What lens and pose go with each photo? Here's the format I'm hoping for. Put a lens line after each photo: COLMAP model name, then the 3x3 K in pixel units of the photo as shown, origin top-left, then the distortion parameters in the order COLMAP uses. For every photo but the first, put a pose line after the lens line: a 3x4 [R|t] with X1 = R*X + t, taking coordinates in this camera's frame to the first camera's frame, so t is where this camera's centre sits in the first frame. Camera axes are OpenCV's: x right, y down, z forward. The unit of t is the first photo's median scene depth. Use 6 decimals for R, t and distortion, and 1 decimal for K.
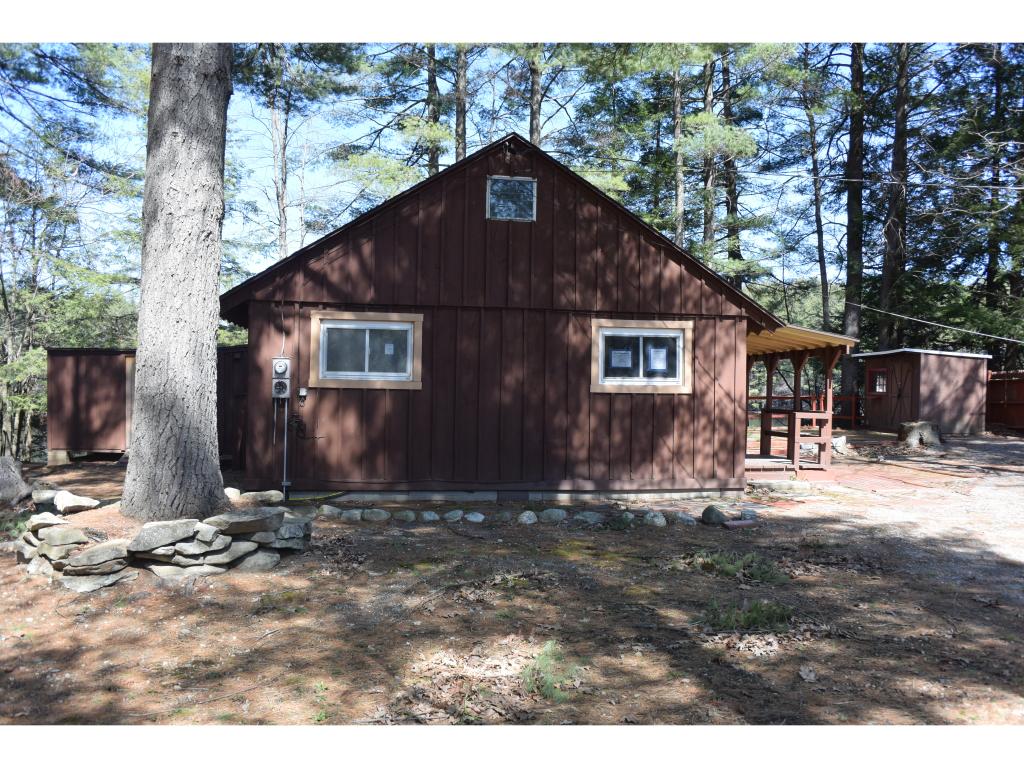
lens RADIAL K [[808.1, 0, 508.1], [0, 808.1, 379.6], [0, 0, 1]] dist [-0.103299, 0.052628]
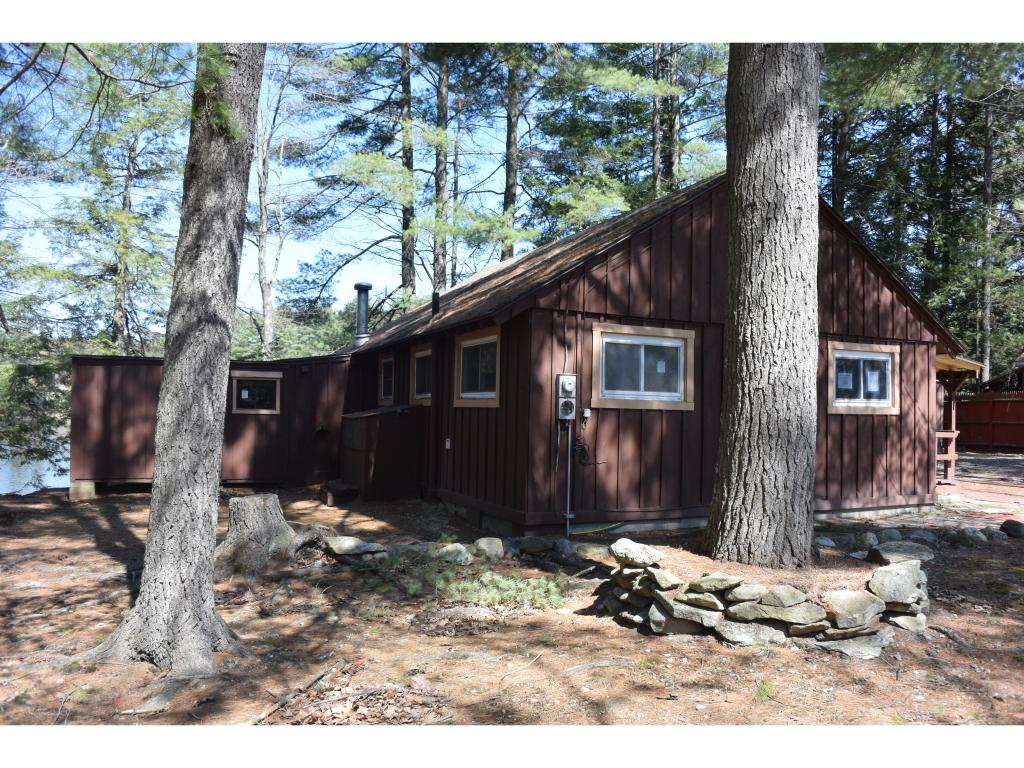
lens RADIAL K [[808.1, 0, 511.1], [0, 808.1, 389.8], [0, 0, 1]] dist [-0.103299, 0.052628]
pose [[0.960475, 0.010447, 0.278171, -0.555047], [-0.008169, 0.999923, -0.009348, -0.001292], [-0.278247, 0.006706, 0.960486, 0.149821]]
